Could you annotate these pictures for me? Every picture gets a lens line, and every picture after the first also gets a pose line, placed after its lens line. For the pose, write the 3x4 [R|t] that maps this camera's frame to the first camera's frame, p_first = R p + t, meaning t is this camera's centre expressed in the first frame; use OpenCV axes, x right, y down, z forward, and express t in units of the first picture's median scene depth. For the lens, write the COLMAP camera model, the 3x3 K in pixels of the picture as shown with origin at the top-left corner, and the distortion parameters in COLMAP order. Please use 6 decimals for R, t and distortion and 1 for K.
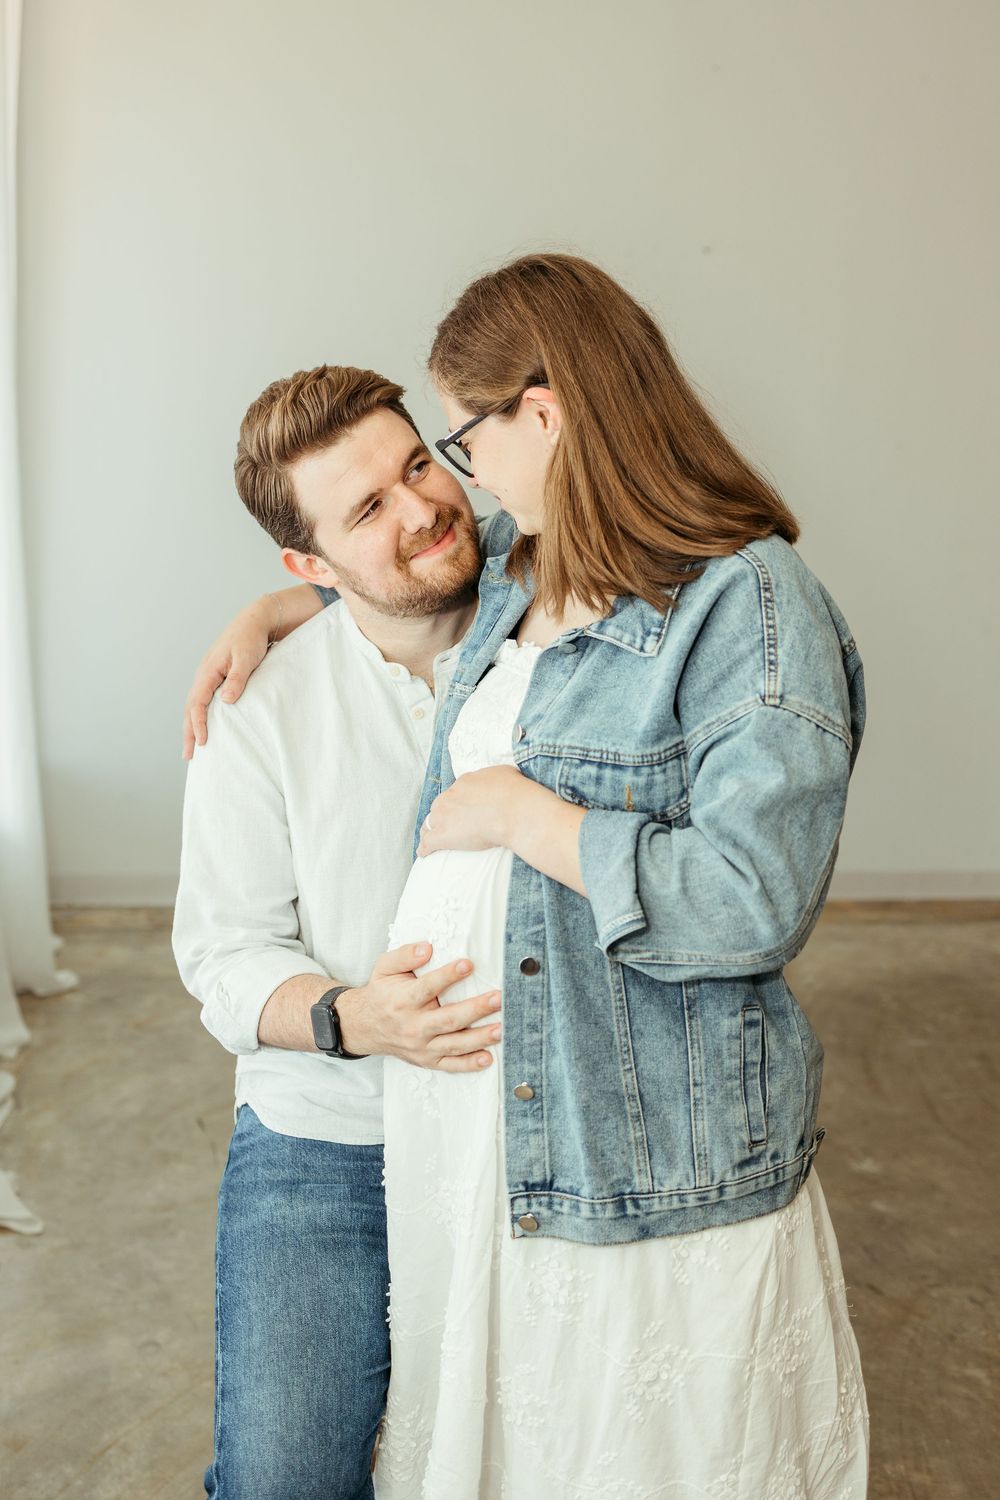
lens RADIAL K [[1584.8, 0, 501.9], [0, 1584.8, 627.7], [0, 0, 1]] dist [-0.006144, 0.009149]
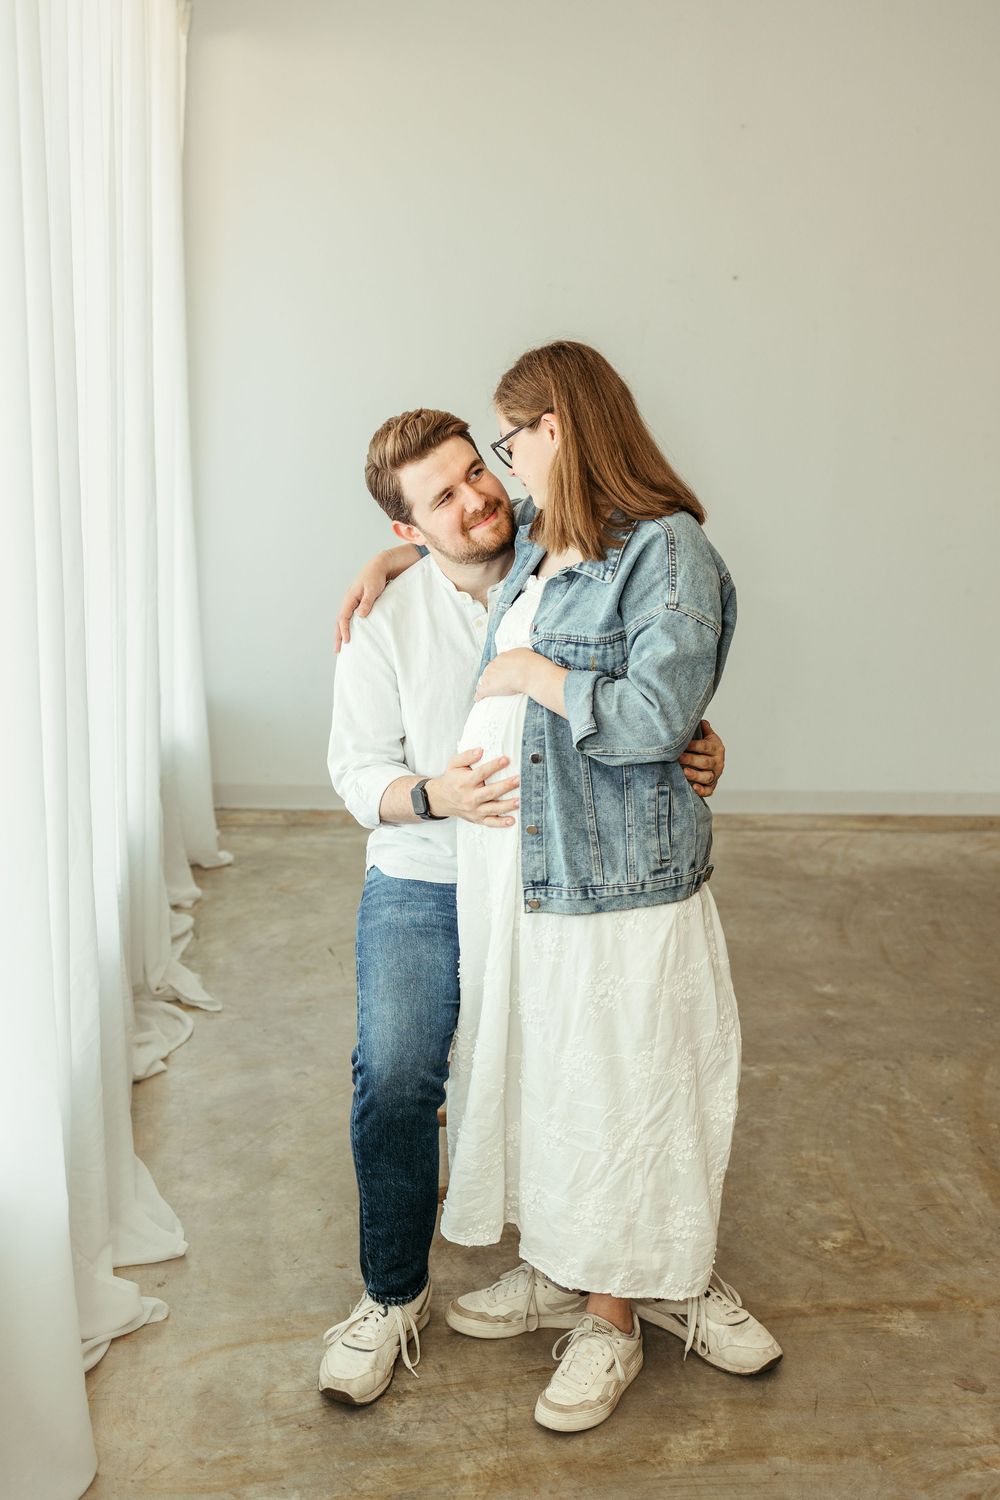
lens RADIAL K [[1513.2, 0, 491.2], [0, 1513.2, 662.7], [0, 0, 1]] dist [-0.004459, 0.005322]
pose [[0.997625, 0.007039, -0.068518, 0.069329], [-0.004392, 0.999241, 0.038698, 0.035840], [0.068738, -0.038305, 0.996899, -0.562297]]
